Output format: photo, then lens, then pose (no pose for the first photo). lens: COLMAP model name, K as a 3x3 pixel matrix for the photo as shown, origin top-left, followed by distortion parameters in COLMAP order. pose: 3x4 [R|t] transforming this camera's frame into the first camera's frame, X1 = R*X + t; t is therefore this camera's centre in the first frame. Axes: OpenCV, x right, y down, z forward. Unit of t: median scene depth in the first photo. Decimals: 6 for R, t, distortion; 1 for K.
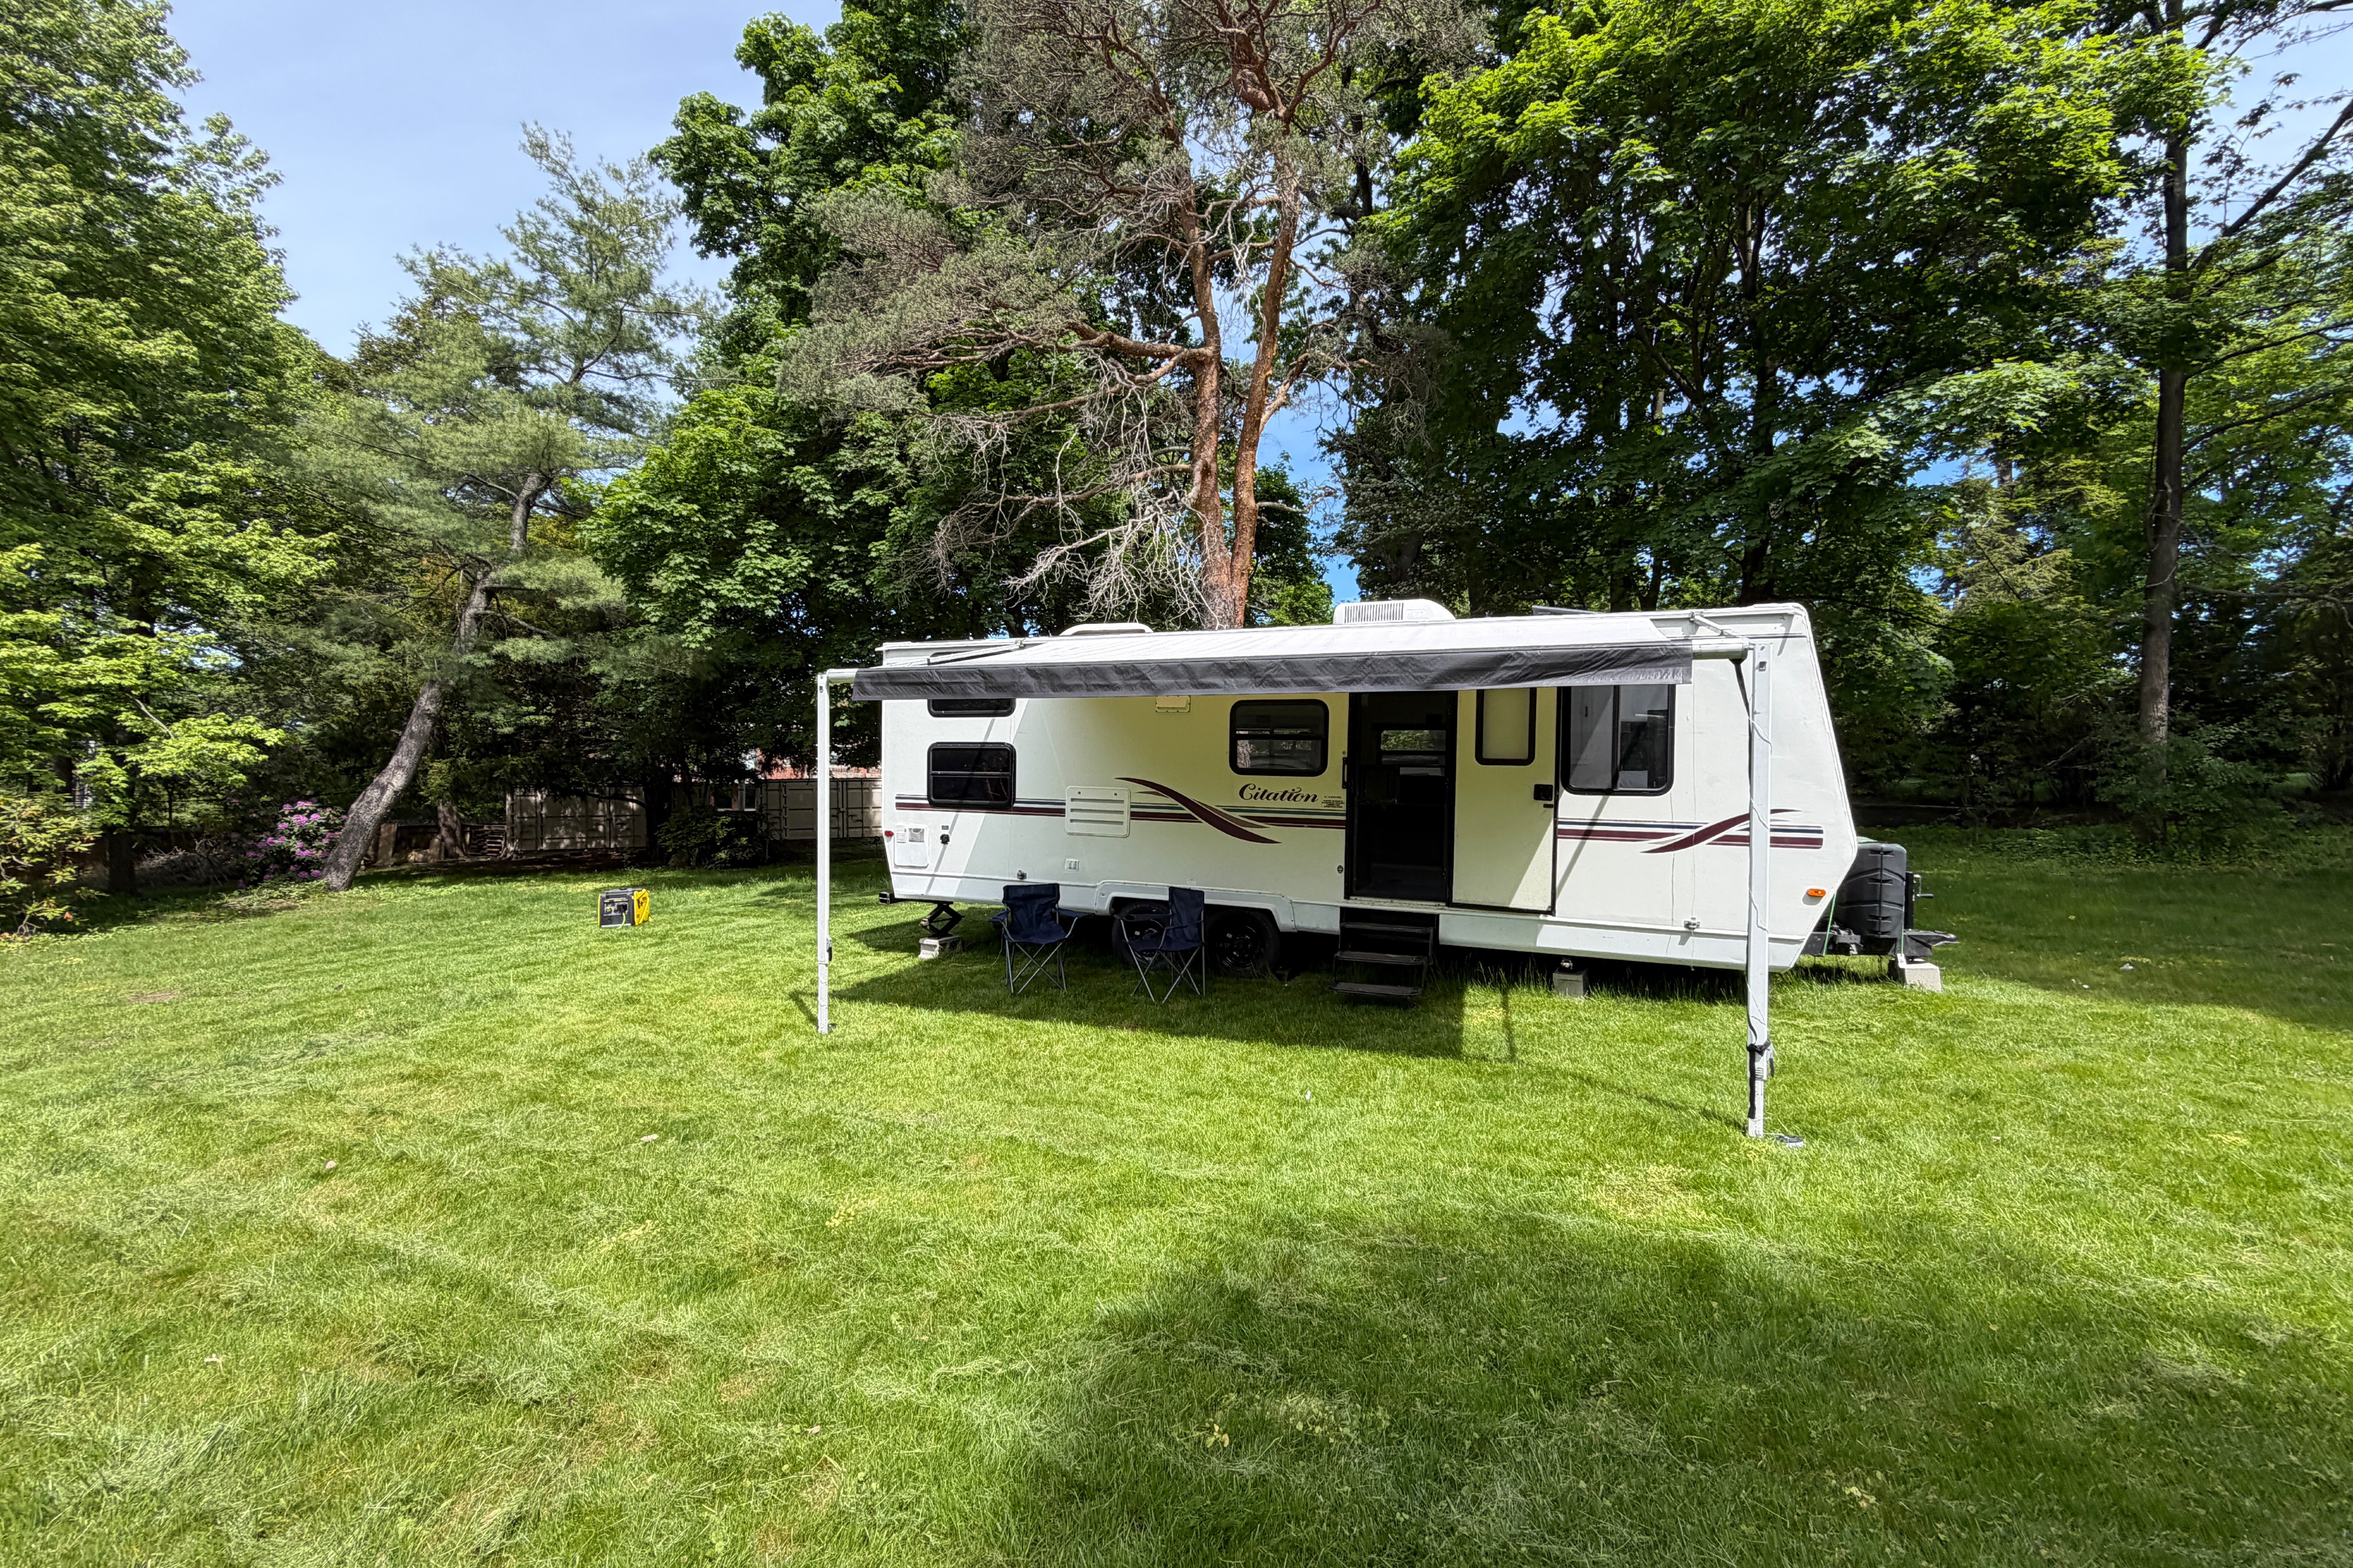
lens RADIAL K [[928.4, 0, 1176.2], [0, 928.4, 776.0], [0, 0, 1]] dist [-0.000188, -0.000307]
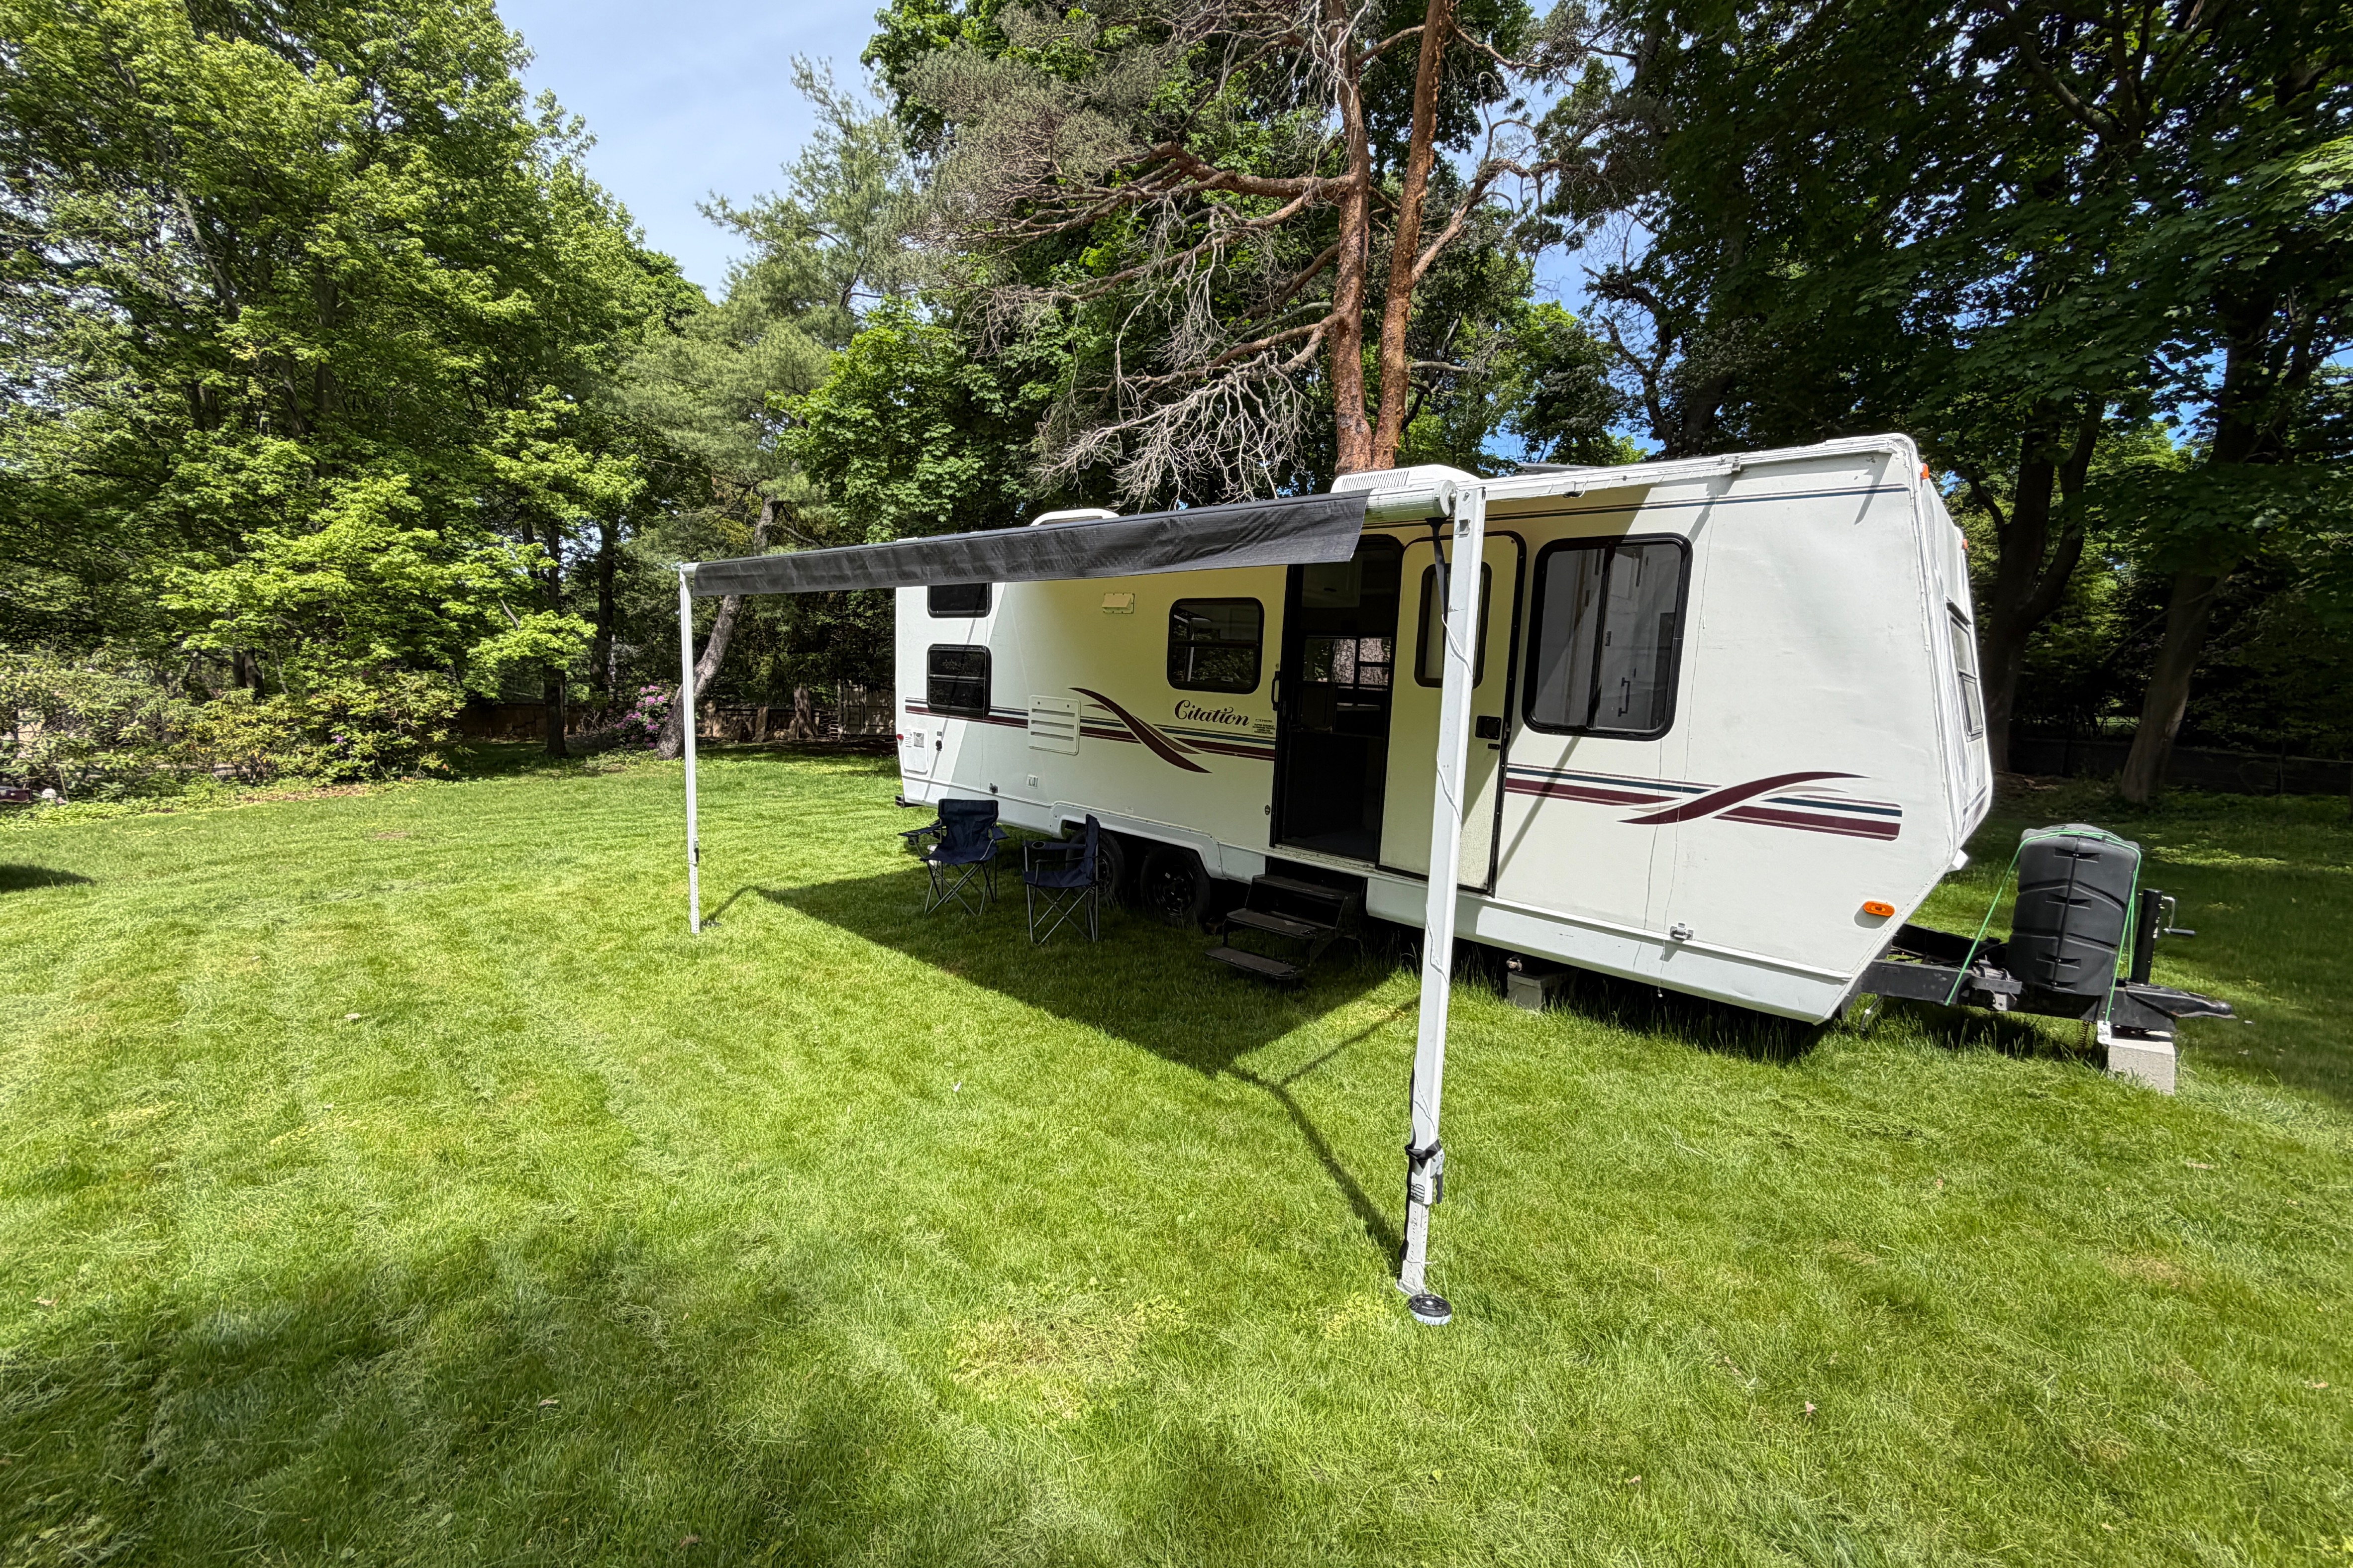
lens RADIAL K [[931.8, 0, 1179.9], [0, 931.8, 776.3], [0, 0, 1]] dist [0.001601, 0.000179]
pose [[0.937446, 0.066747, -0.341671, 0.310487], [-0.032829, 0.994024, 0.104113, -0.008805], [0.346578, -0.086384, 0.934035, 0.176171]]
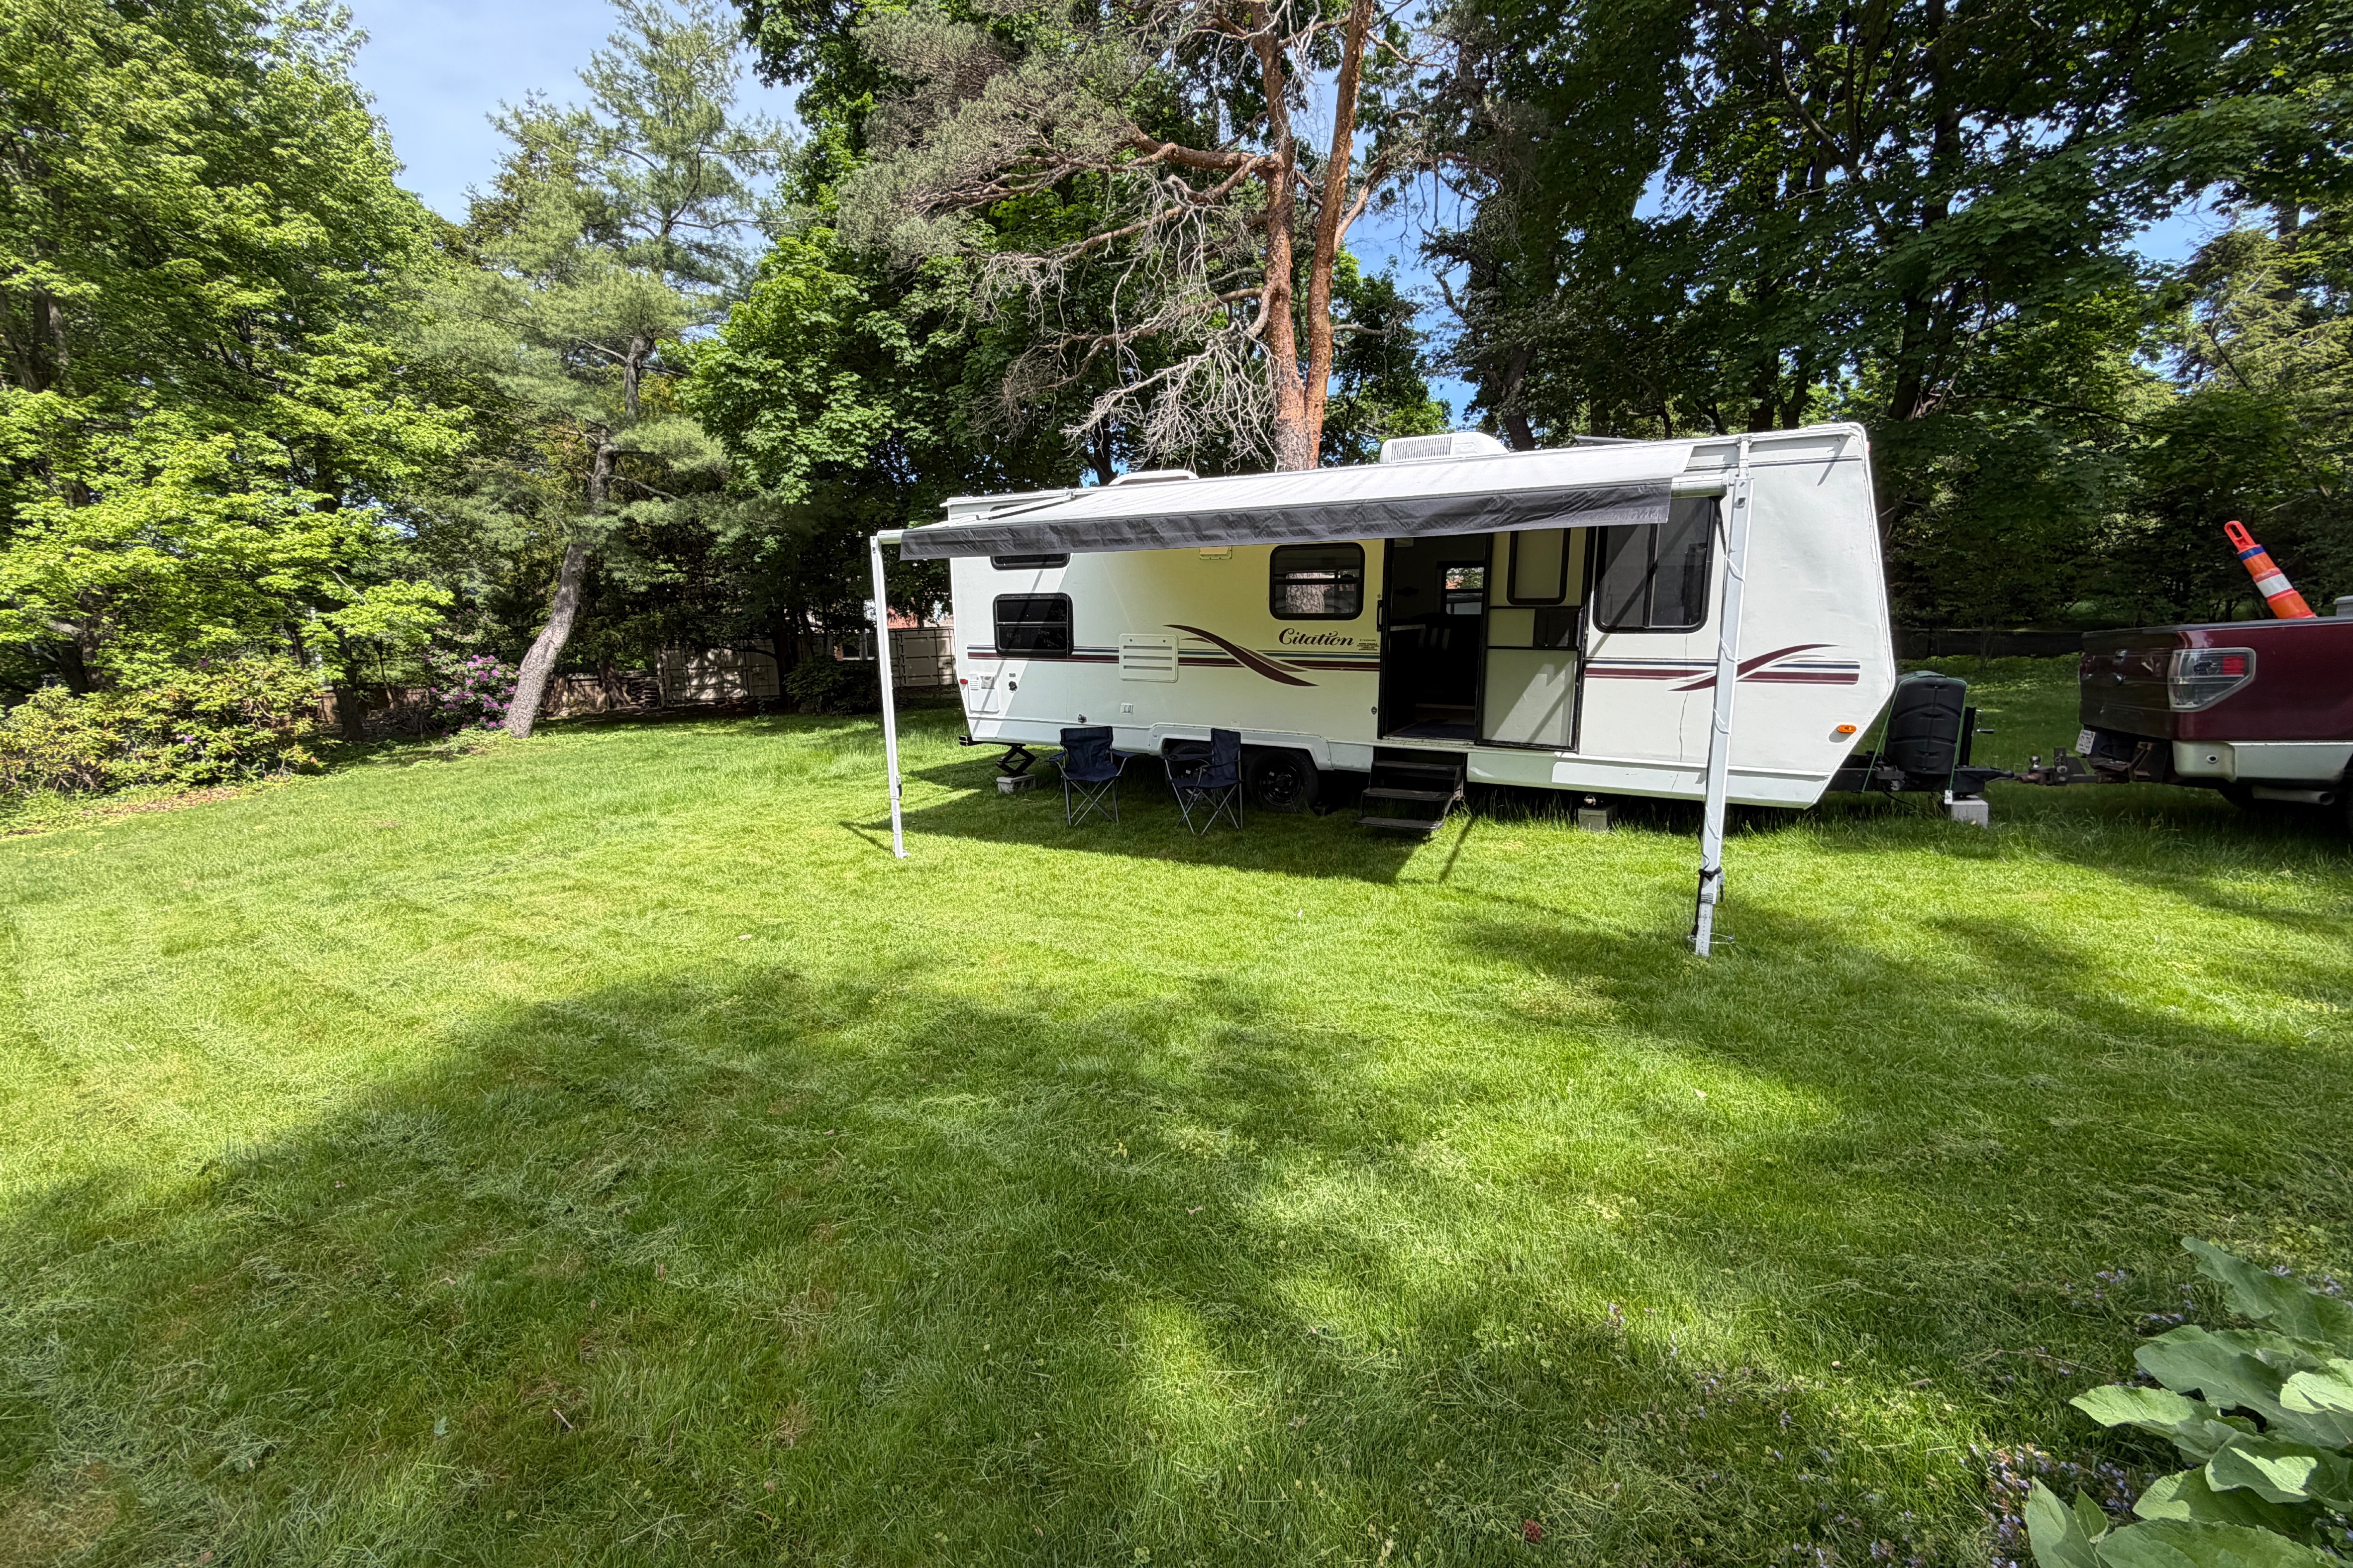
lens RADIAL K [[932.0, 0, 1180.1], [0, 932.0, 775.0], [0, 0, 1]] dist [-0.000449, 0.000202]
pose [[0.992215, -0.001885, -0.124520, 0.074369], [0.022809, 0.985722, 0.166828, -0.005411], [0.122427, -0.168369, 0.978092, -0.045053]]
